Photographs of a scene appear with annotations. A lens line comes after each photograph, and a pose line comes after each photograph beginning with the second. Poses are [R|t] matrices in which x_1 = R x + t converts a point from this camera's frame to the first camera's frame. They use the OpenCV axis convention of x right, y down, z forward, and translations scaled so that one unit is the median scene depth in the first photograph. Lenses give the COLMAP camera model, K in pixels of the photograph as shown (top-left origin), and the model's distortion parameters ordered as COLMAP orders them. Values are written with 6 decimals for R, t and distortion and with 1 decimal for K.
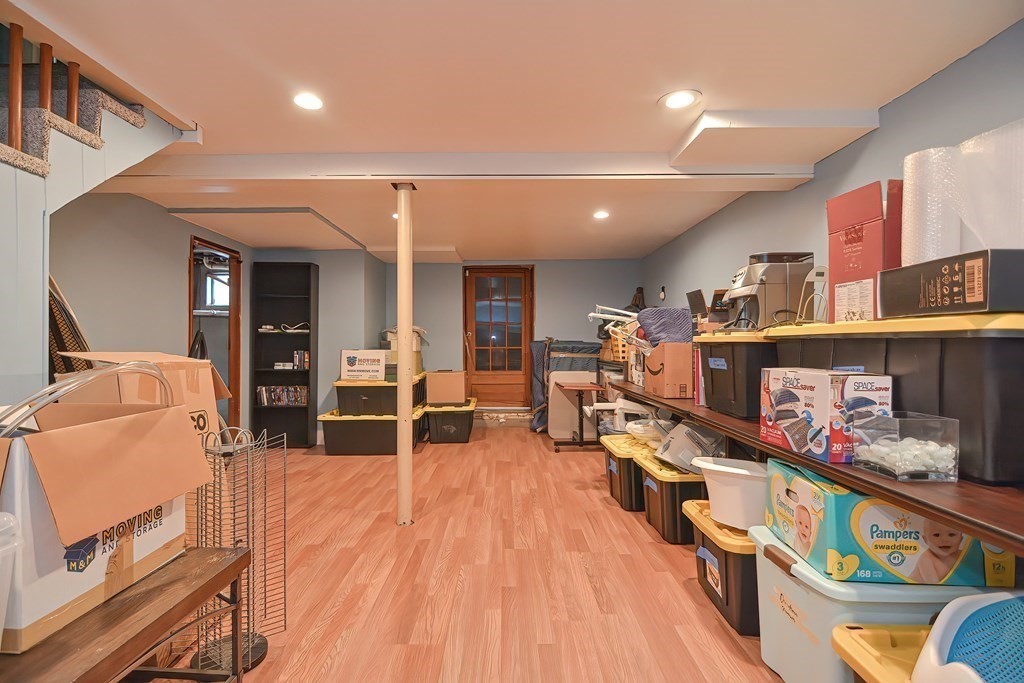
lens RADIAL K [[487.0, 0, 512.0], [0, 487.0, 341.5], [0, 0, 1]] dist [0.001839, -0.009752]
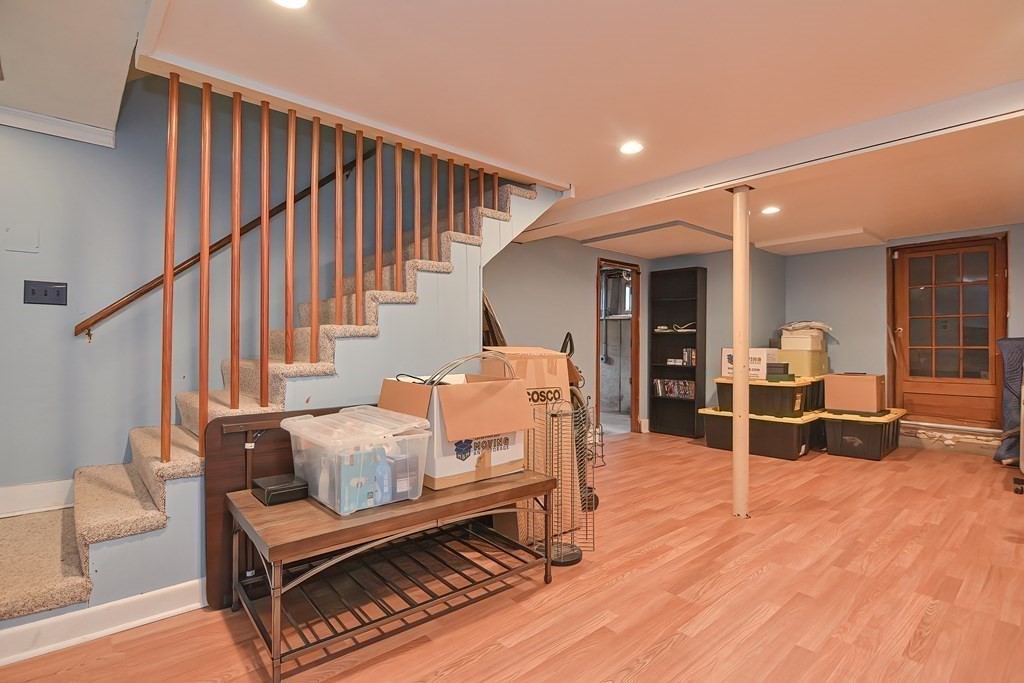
lens RADIAL K [[487.0, 0, 512.0], [0, 487.0, 341.5], [0, 0, 1]] dist [0.001839, -0.009752]
pose [[0.667488, -0.001834, -0.744618, 0.195302], [0.003732, 0.999993, 0.000882, 0.001168], [0.744611, -0.003368, 0.667490, -0.041460]]
